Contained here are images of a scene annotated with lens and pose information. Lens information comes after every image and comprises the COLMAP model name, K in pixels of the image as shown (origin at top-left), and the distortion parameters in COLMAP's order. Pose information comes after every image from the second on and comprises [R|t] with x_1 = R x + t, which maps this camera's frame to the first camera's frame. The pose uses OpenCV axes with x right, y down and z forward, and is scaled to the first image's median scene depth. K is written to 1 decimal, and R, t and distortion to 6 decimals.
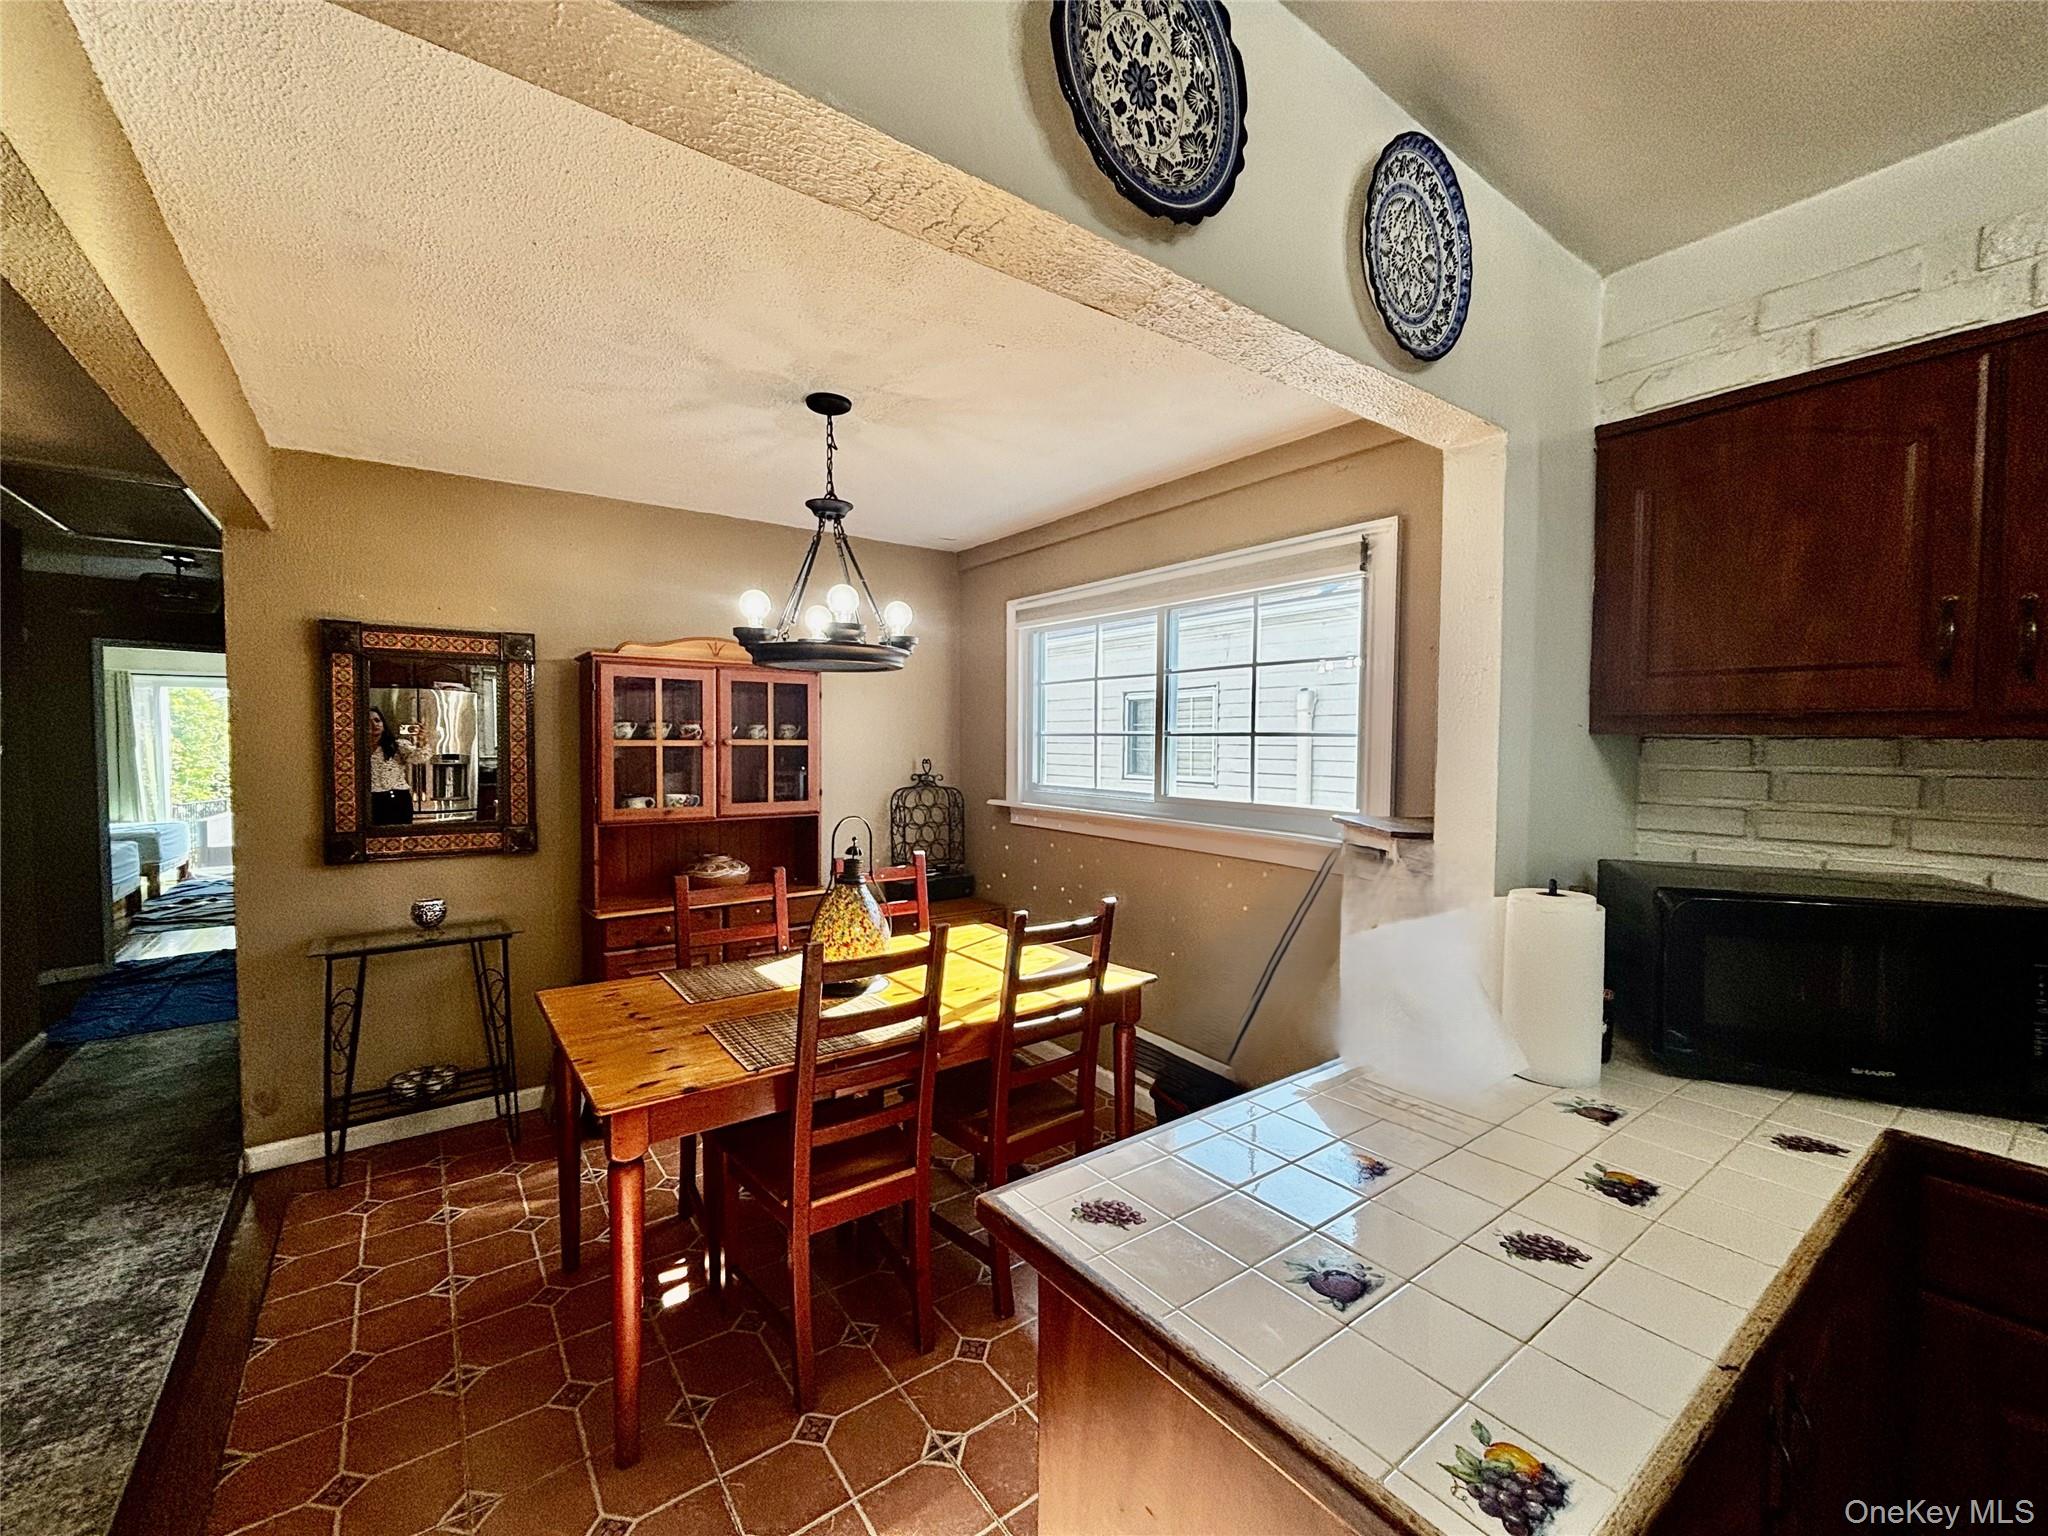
lens RADIAL K [[836.0, 0, 1021.7], [0, 836.0, 766.6], [0, 0, 1]] dist [0.003103, -0.000293]
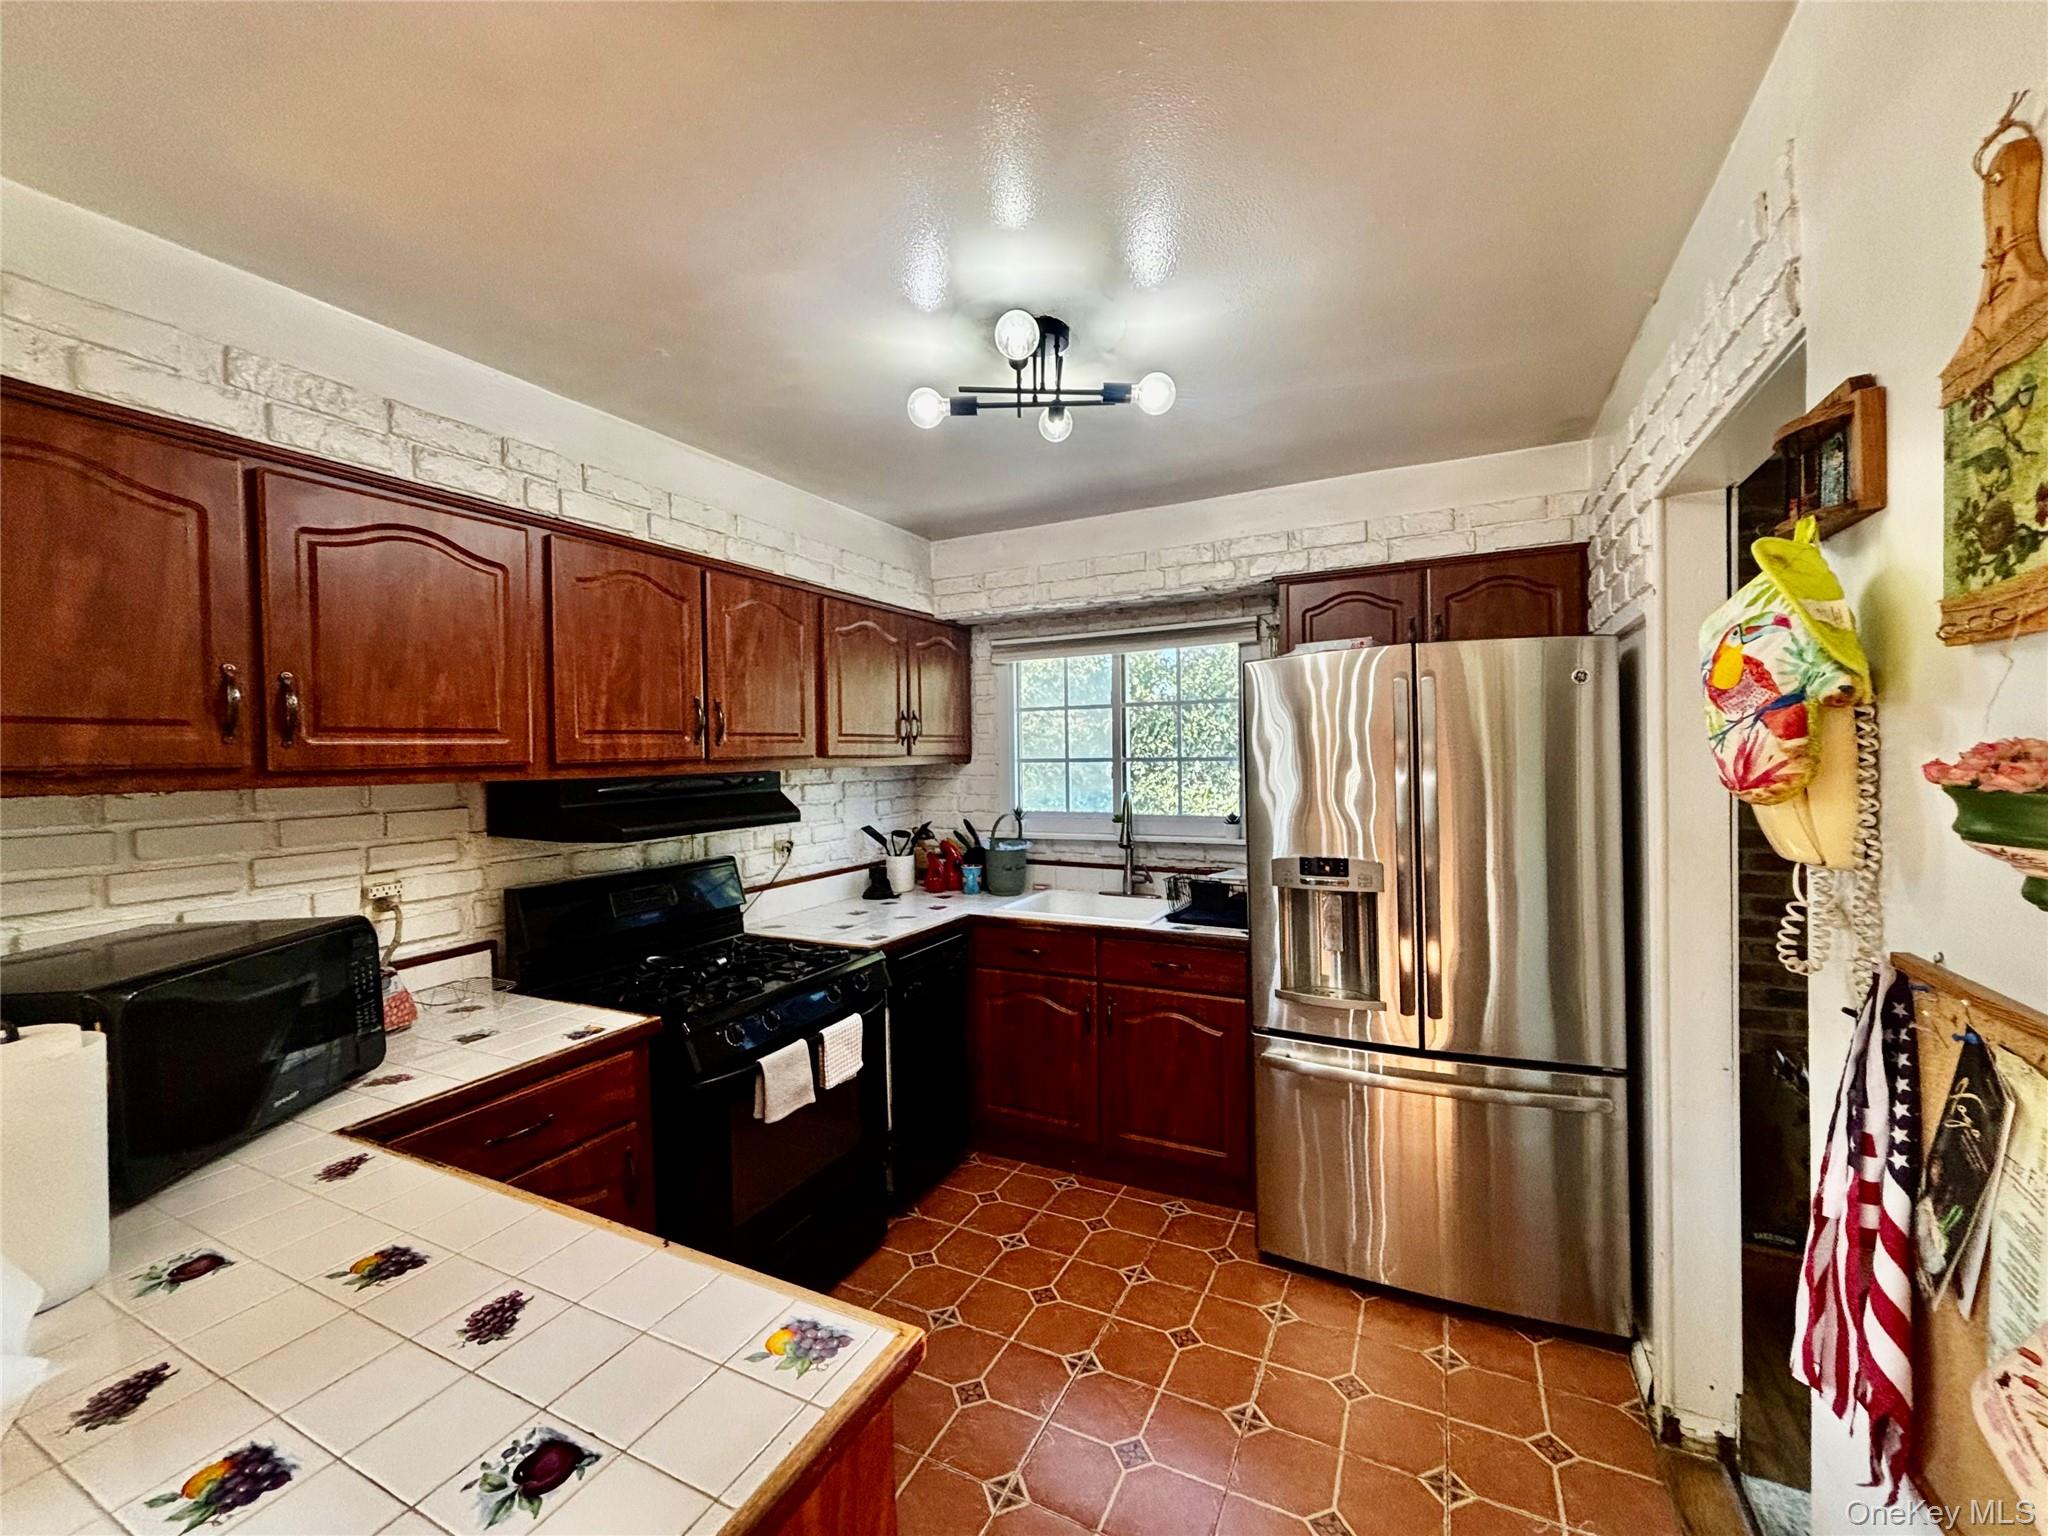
lens RADIAL K [[836.0, 0, 1008.8], [0, 836.0, 764.9], [0, 0, 1]] dist [0.003103, -0.000293]
pose [[-0.449924, -0.007302, 0.893037, -0.337219], [0.051140, 0.998115, 0.033926, -0.051130], [-0.891601, 0.060934, -0.448703, 0.546269]]
